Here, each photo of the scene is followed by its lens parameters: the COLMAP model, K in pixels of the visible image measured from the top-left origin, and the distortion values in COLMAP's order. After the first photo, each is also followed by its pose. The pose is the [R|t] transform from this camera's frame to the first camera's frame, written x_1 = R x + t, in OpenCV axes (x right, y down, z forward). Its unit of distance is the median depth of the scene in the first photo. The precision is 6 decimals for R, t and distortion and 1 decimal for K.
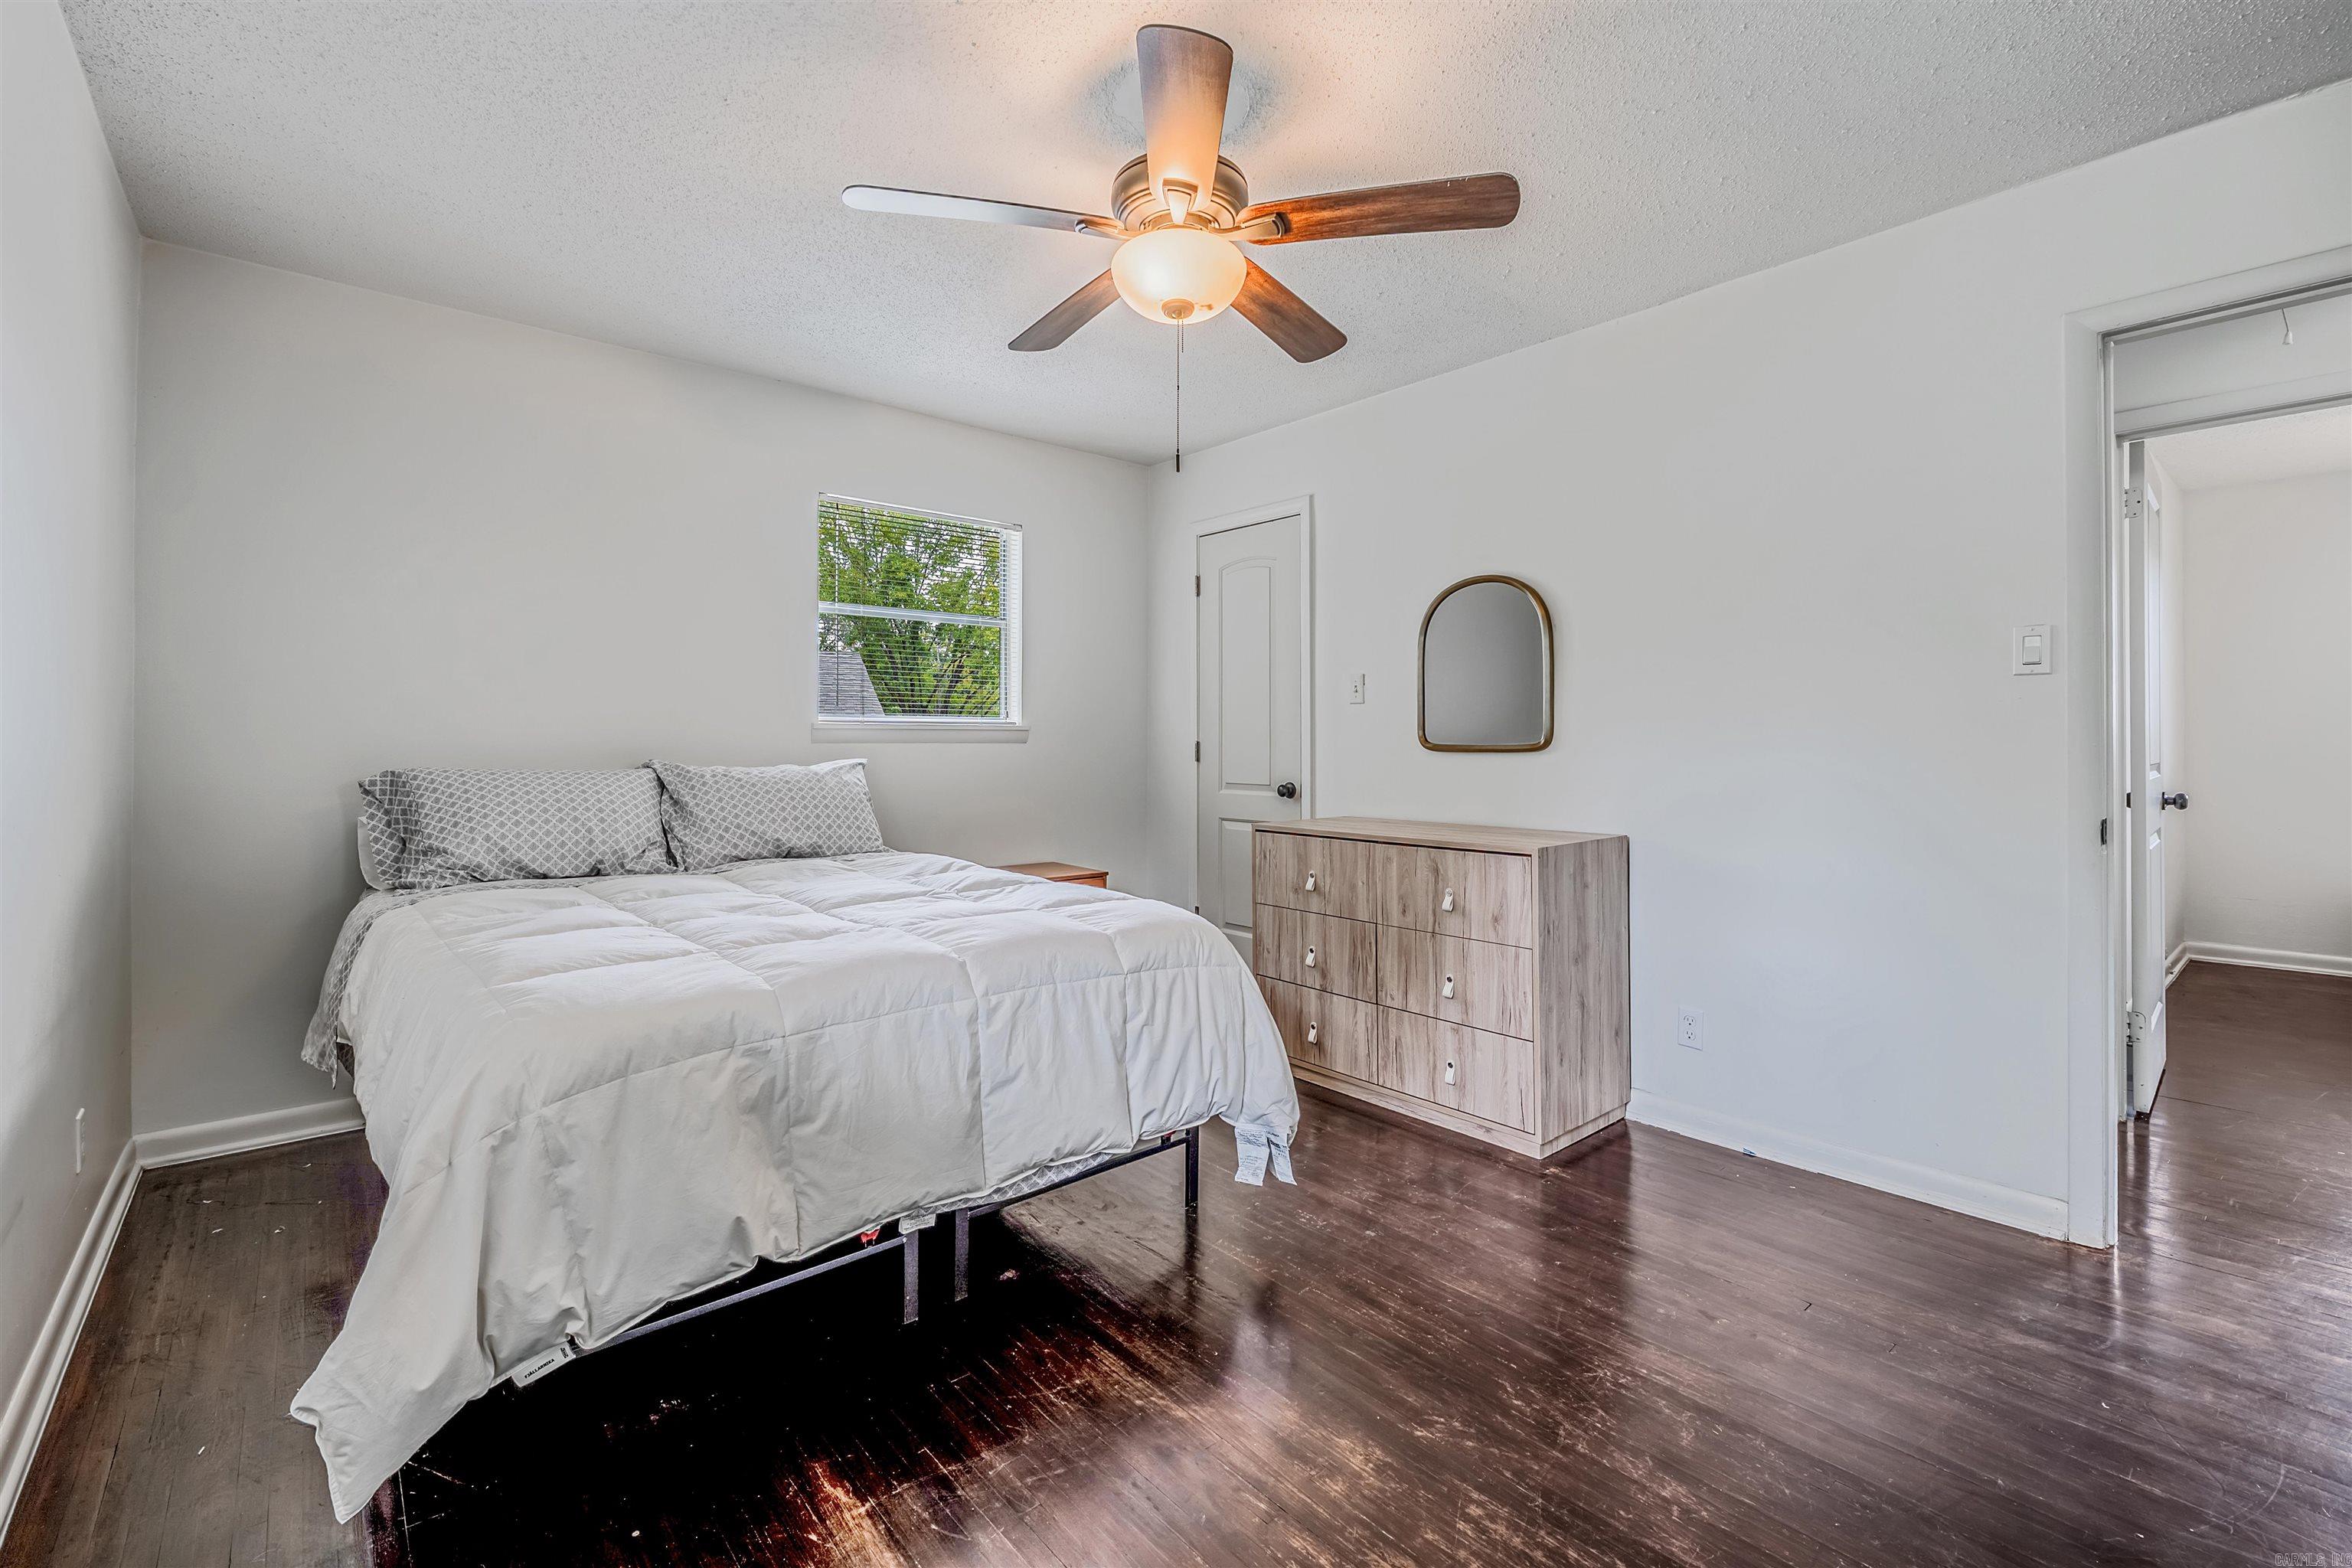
lens RADIAL K [[1016.9, 0, 1169.6], [0, 1016.9, 748.4], [0, 0, 1]] dist [-0.003325, -0.000623]
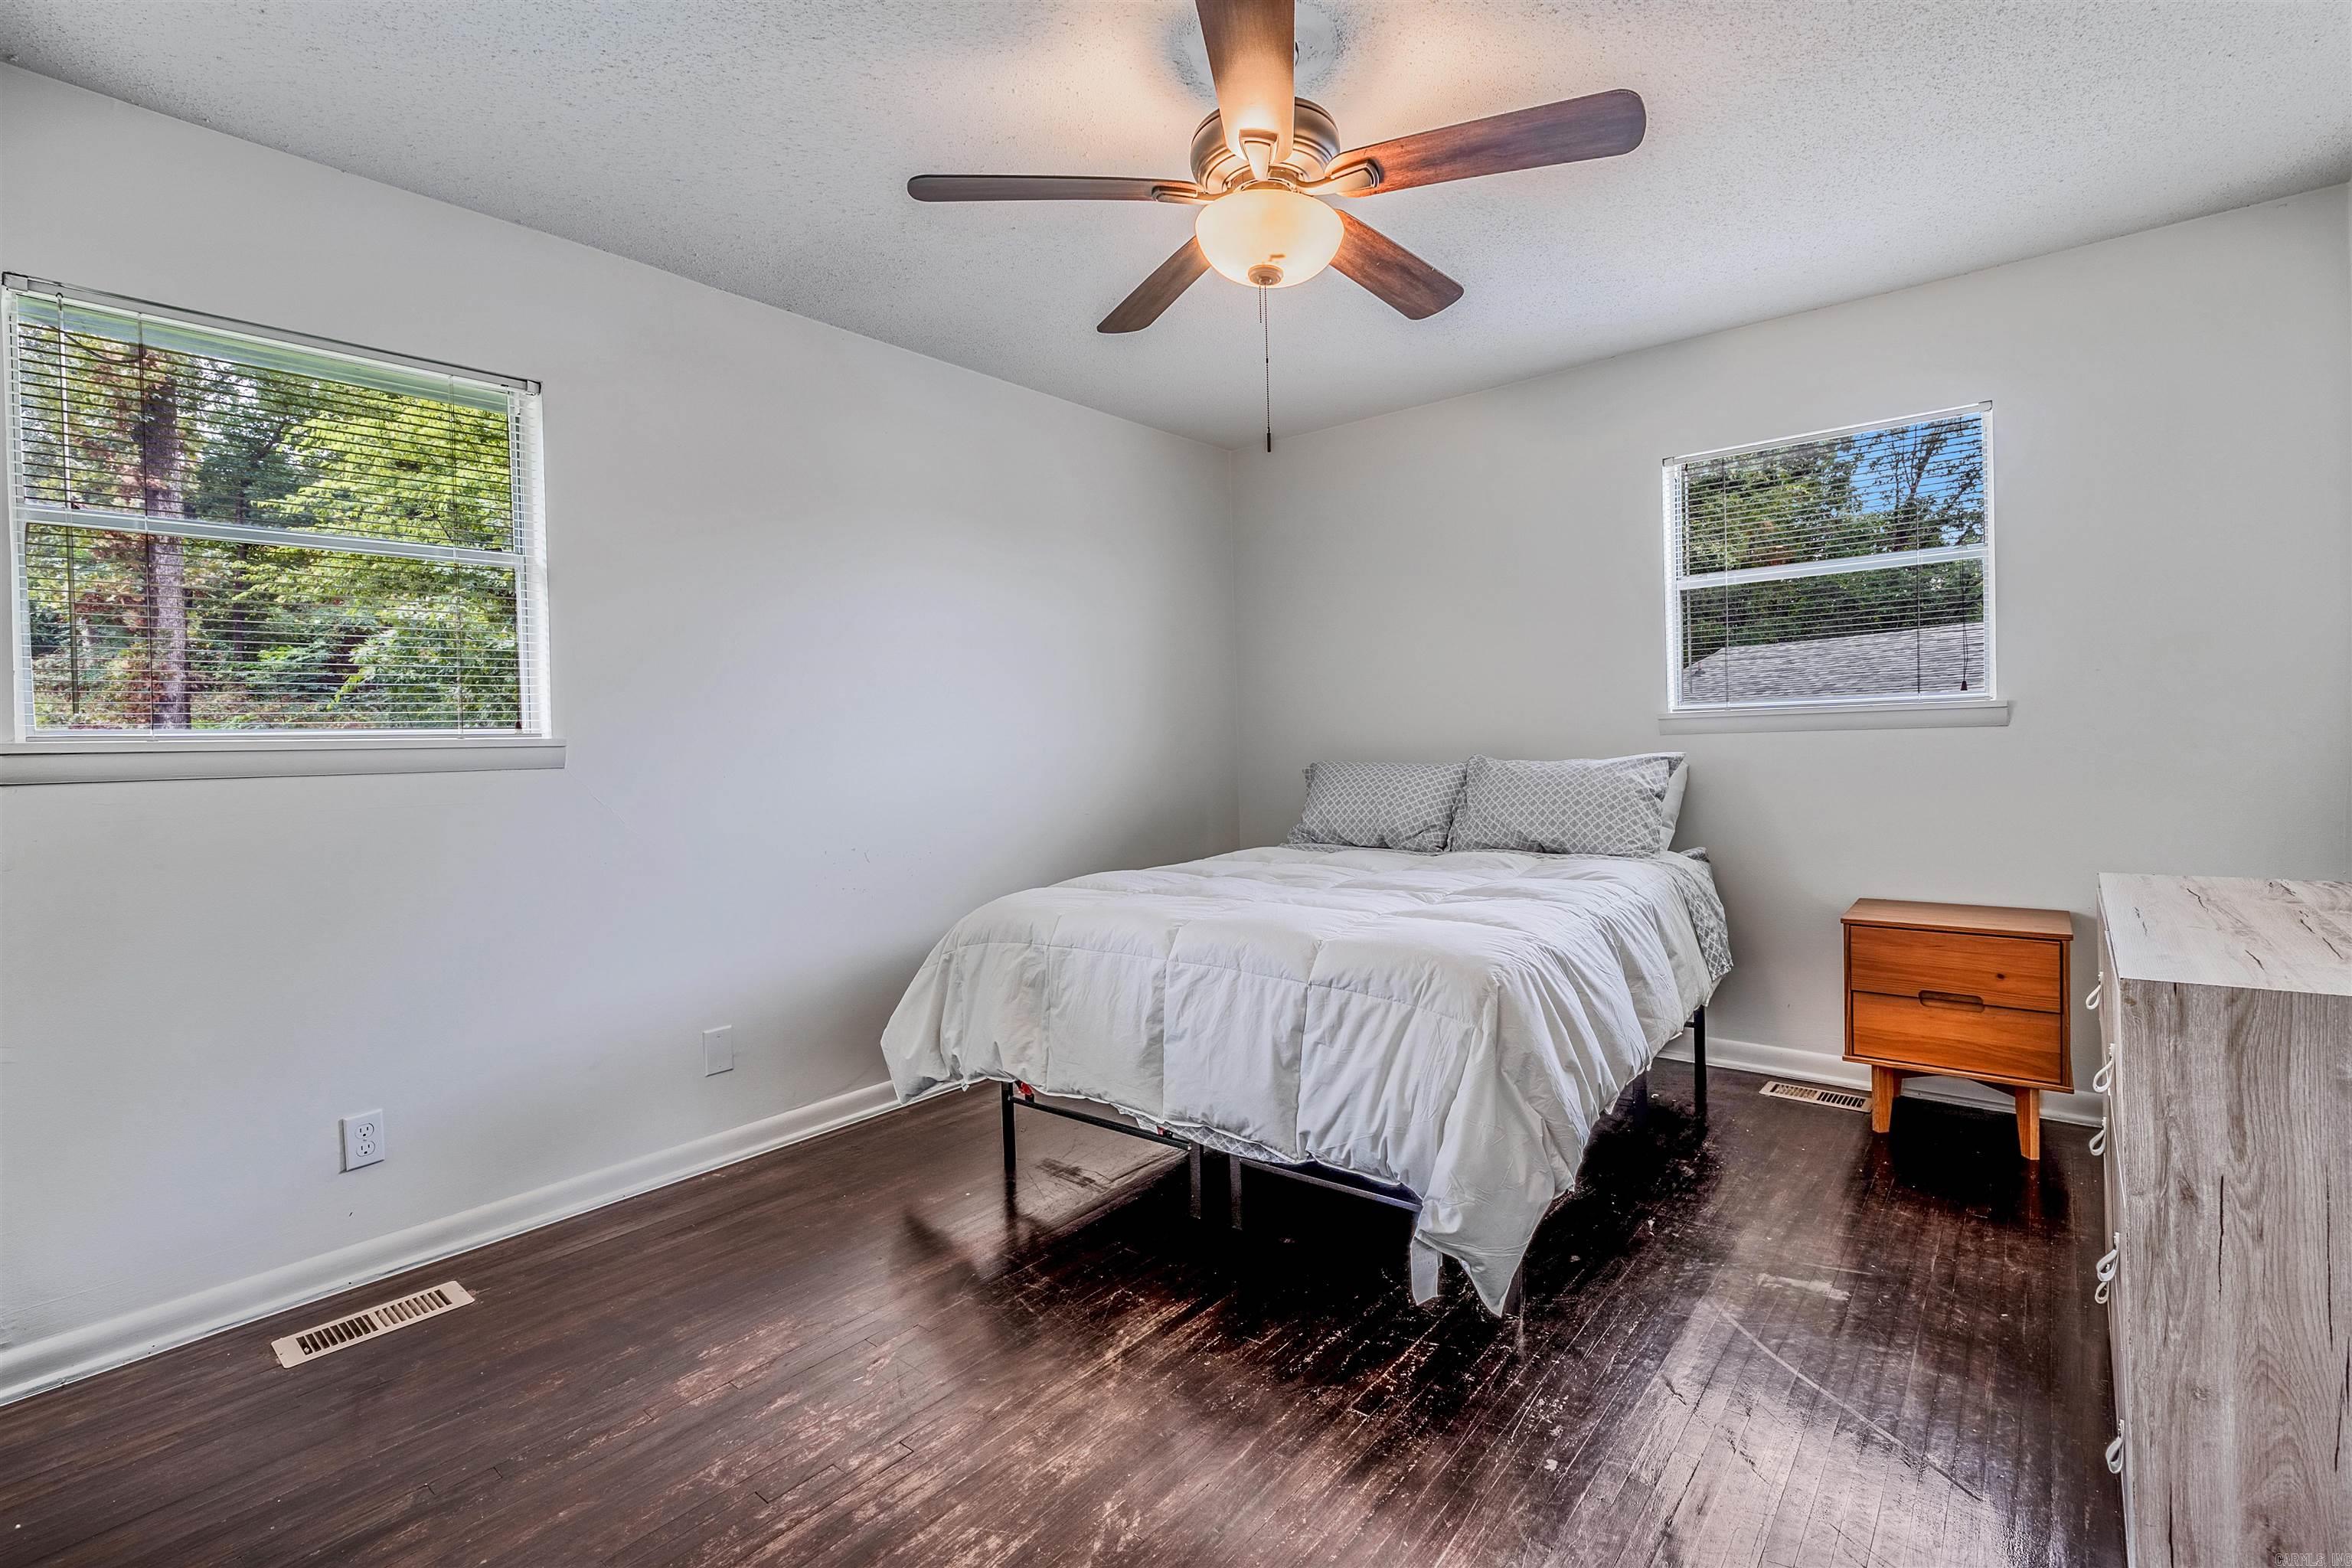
lens RADIAL K [[1055.6, 0, 1177.2], [0, 1055.6, 762.7], [0, 0, 1]] dist [-0.000153, -0.000505]
pose [[0.170534, 0.008393, -0.985316, 0.948447], [0.022514, 0.999669, 0.012412, -0.003395], [0.985095, -0.024300, 0.170288, 0.731793]]
